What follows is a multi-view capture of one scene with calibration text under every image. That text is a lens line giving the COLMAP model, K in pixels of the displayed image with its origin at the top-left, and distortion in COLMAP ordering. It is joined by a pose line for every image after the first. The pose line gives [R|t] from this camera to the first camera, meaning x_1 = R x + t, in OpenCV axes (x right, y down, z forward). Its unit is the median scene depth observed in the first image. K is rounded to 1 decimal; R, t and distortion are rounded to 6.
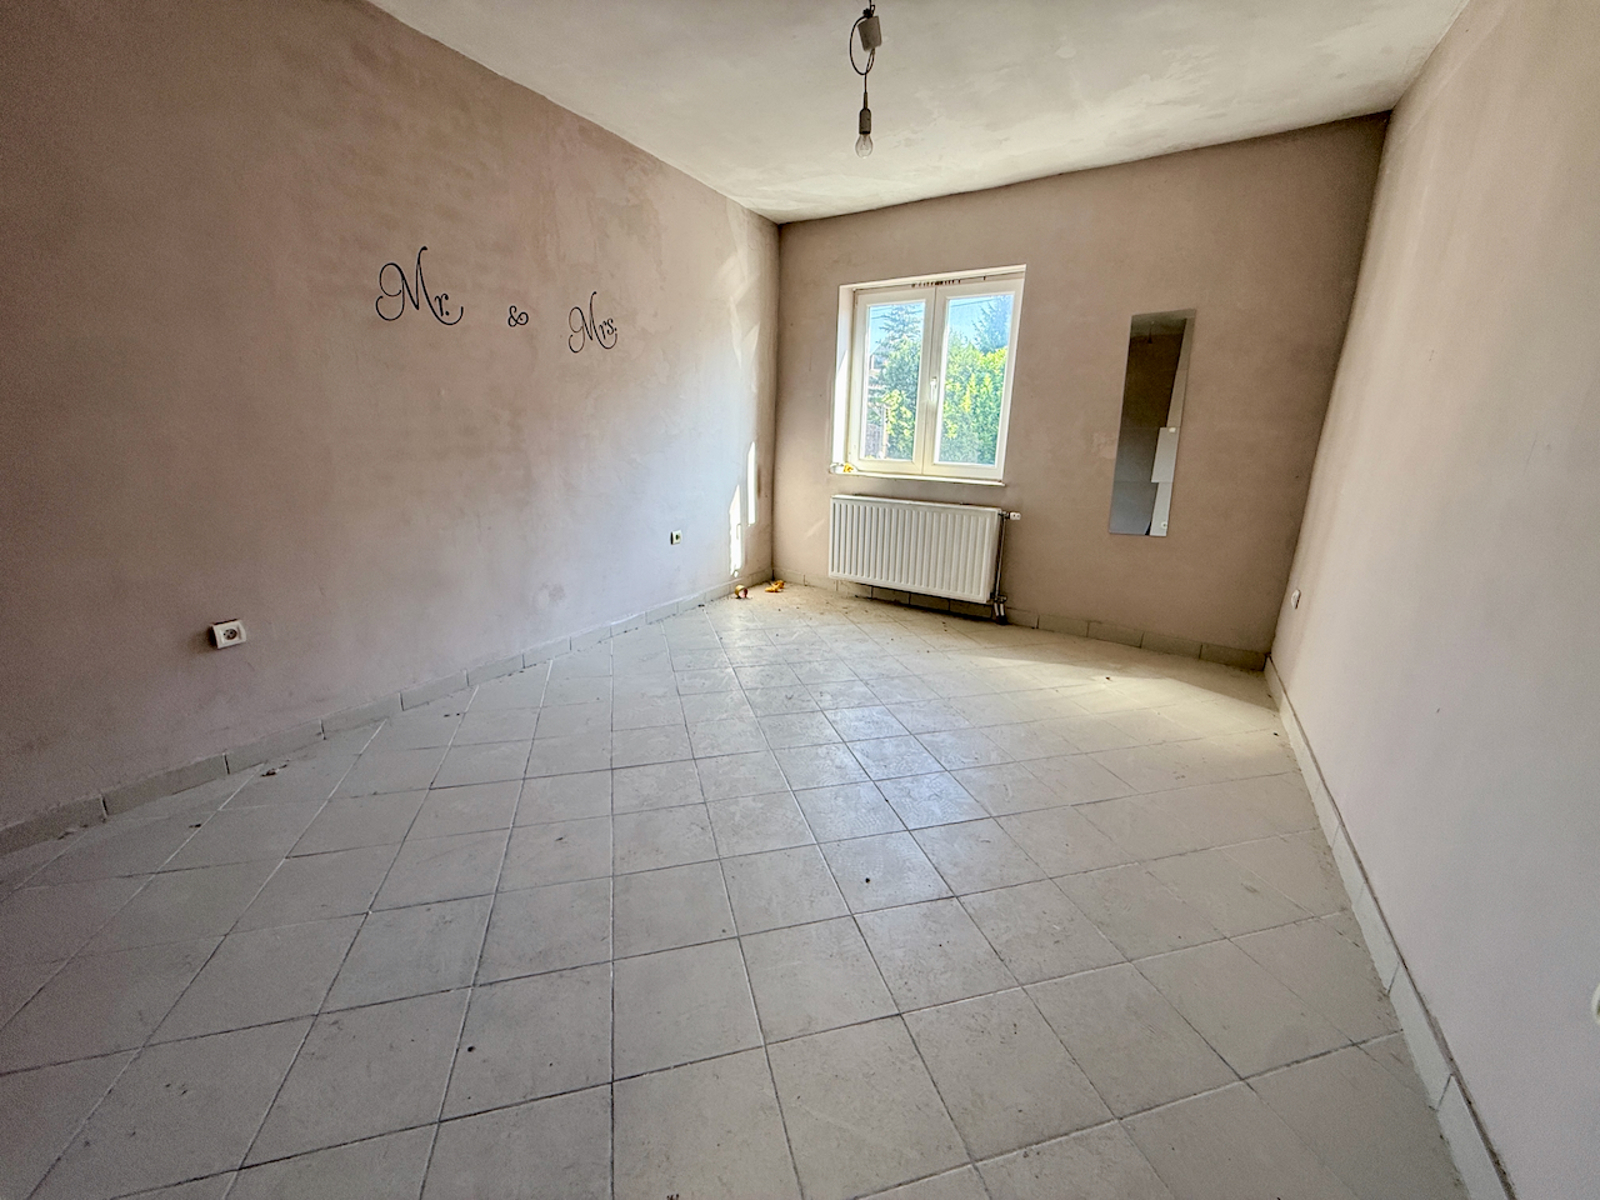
lens RADIAL K [[638.9, 0, 797.6], [0, 638.9, 600.5], [0, 0, 1]] dist [-0.001070, 0.000364]
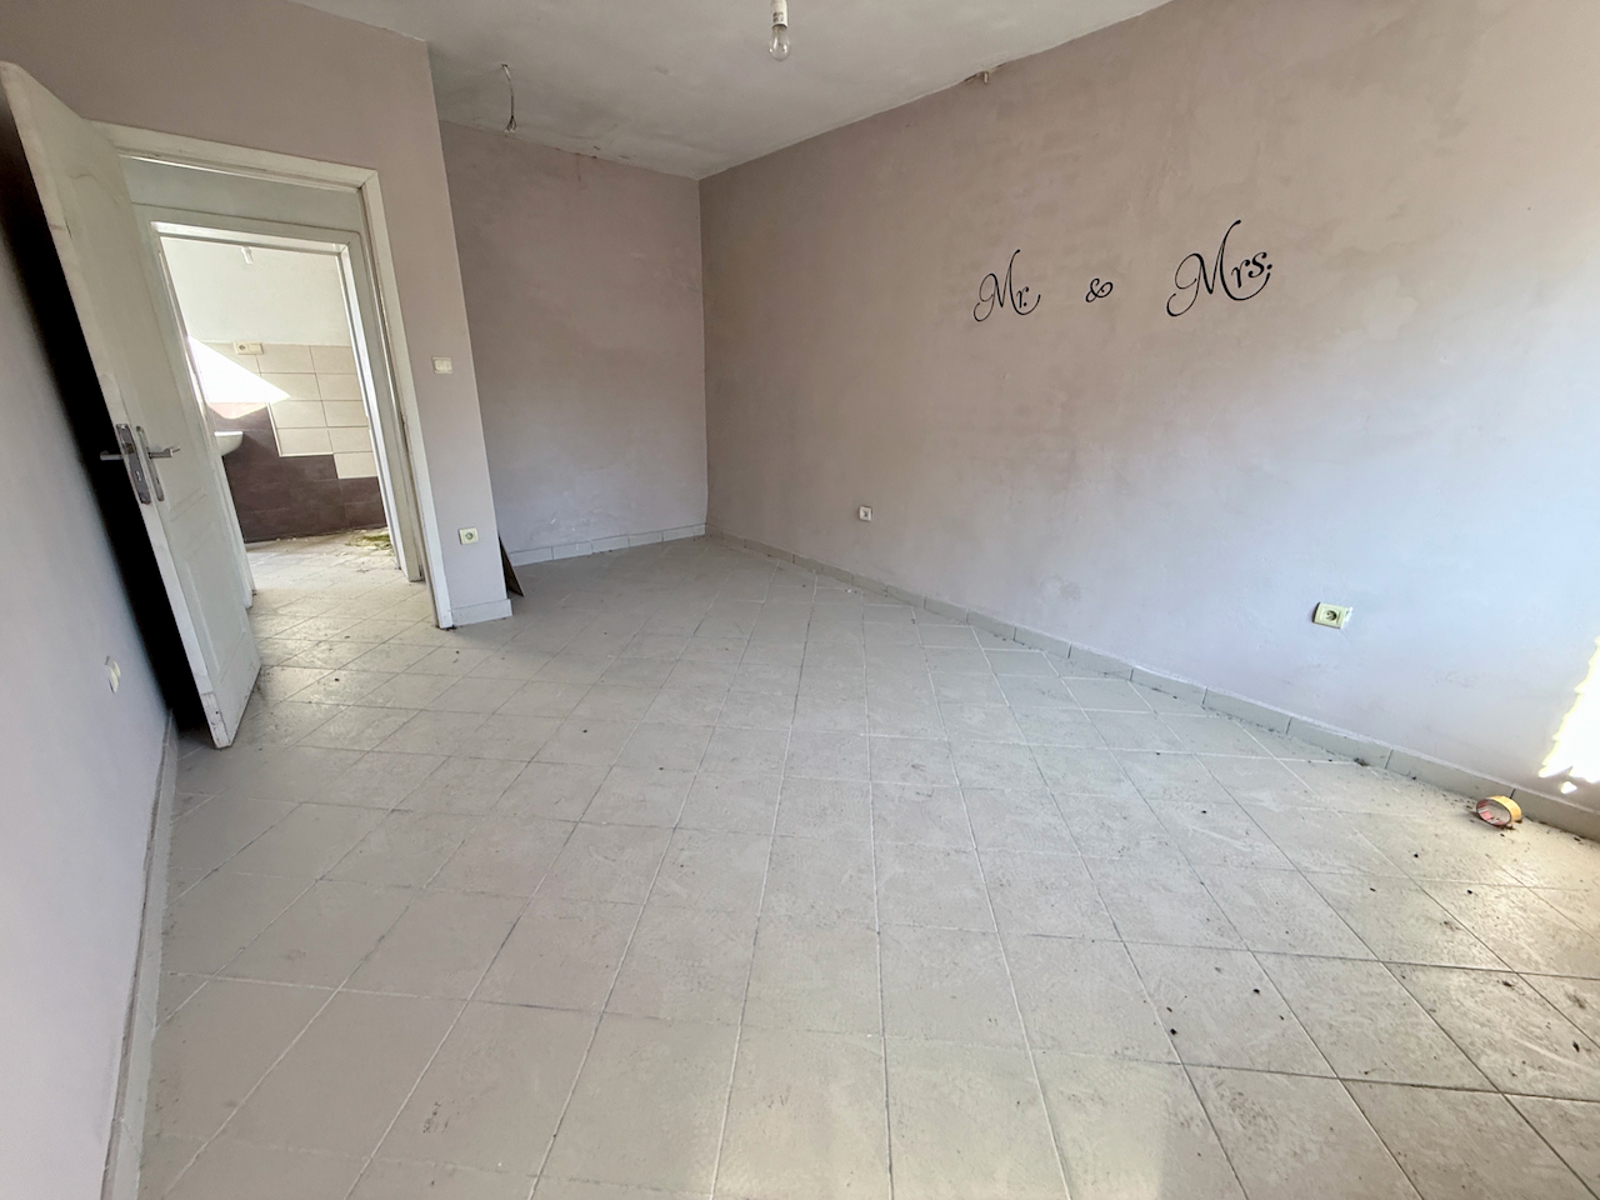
lens RADIAL K [[638.9, 0, 796.9], [0, 638.9, 602.7], [0, 0, 1]] dist [-0.001070, 0.000364]
pose [[-0.342482, 0.282942, -0.895907, 0.667788], [-0.273268, 0.882350, 0.383124, -0.275396], [0.898905, 0.376036, -0.224869, 0.975606]]
